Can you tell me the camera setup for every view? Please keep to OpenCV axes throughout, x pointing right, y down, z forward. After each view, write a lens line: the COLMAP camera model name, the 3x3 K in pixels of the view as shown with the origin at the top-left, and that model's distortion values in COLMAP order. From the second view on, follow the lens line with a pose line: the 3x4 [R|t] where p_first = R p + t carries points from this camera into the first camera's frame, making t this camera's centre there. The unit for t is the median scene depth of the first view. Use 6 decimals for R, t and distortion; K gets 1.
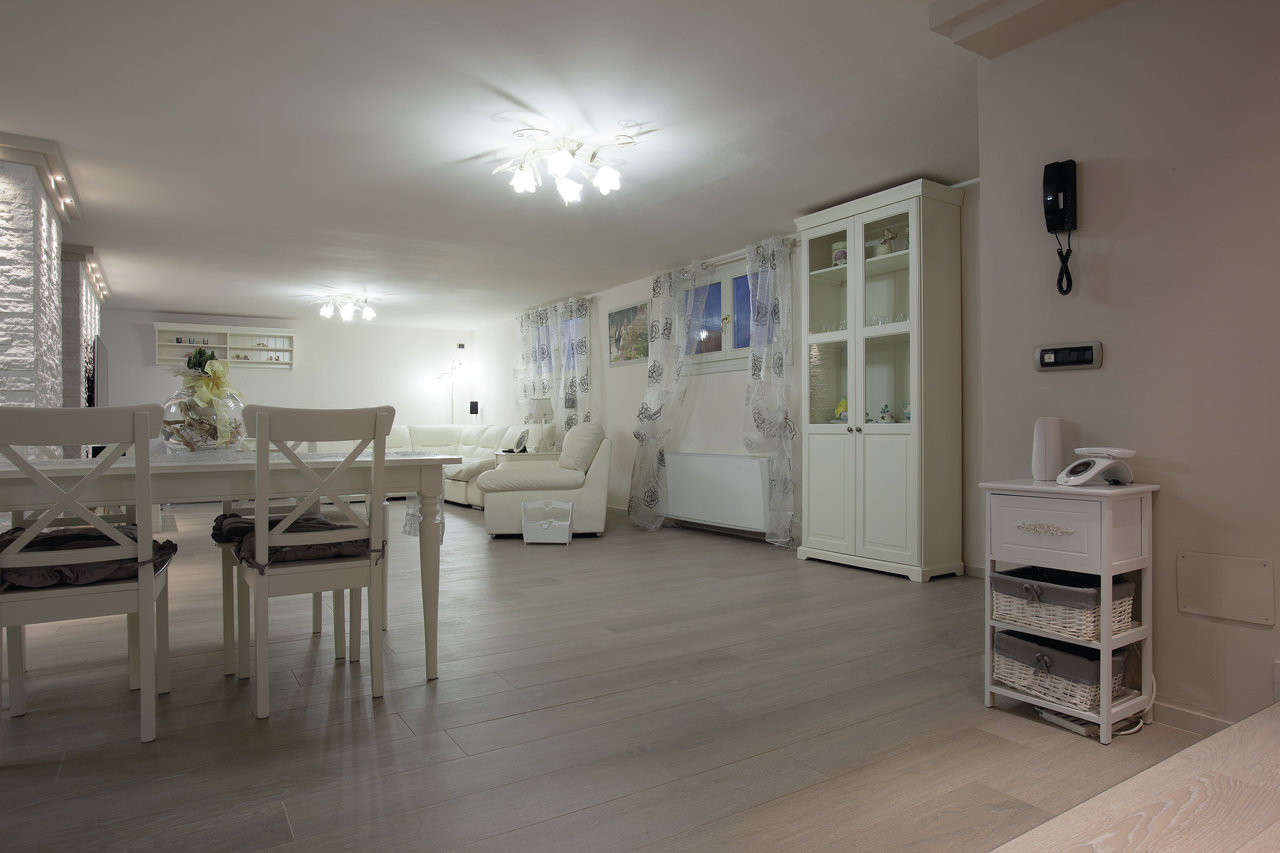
lens RADIAL K [[697.1, 0, 681.1], [0, 697.1, 433.4], [0, 0, 1]] dist [-0.061931, 0.029792]
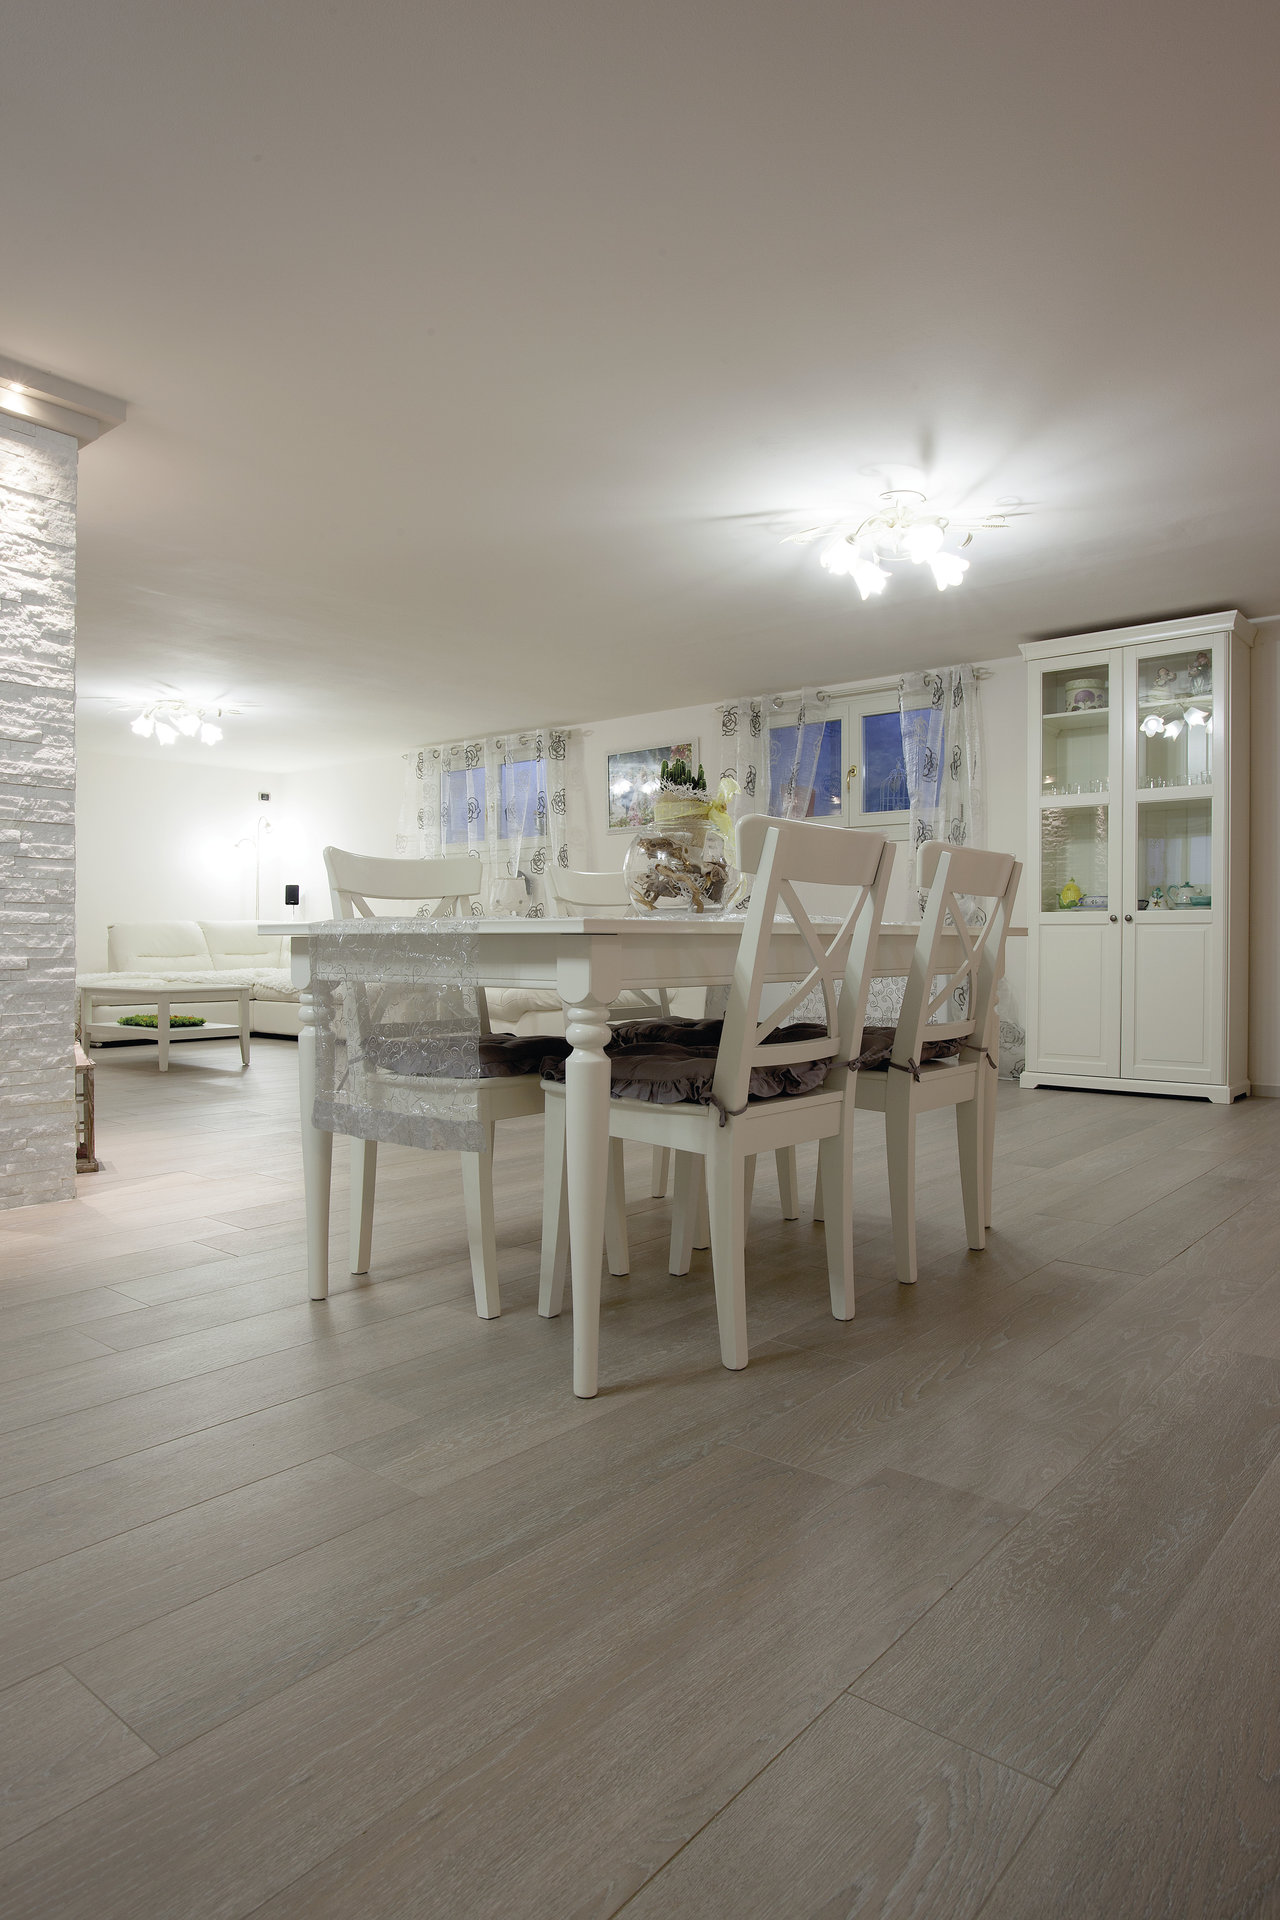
lens RADIAL K [[1032.3, 0, 683.0], [0, 1032.3, 956.6], [0, 0, 1]] dist [-0.065733, 0.039479]
pose [[0.962682, 0.002922, 0.270621, -0.692786], [-0.004390, 0.999979, 0.004822, 0.043981], [-0.270601, -0.005830, 0.962674, 0.020292]]
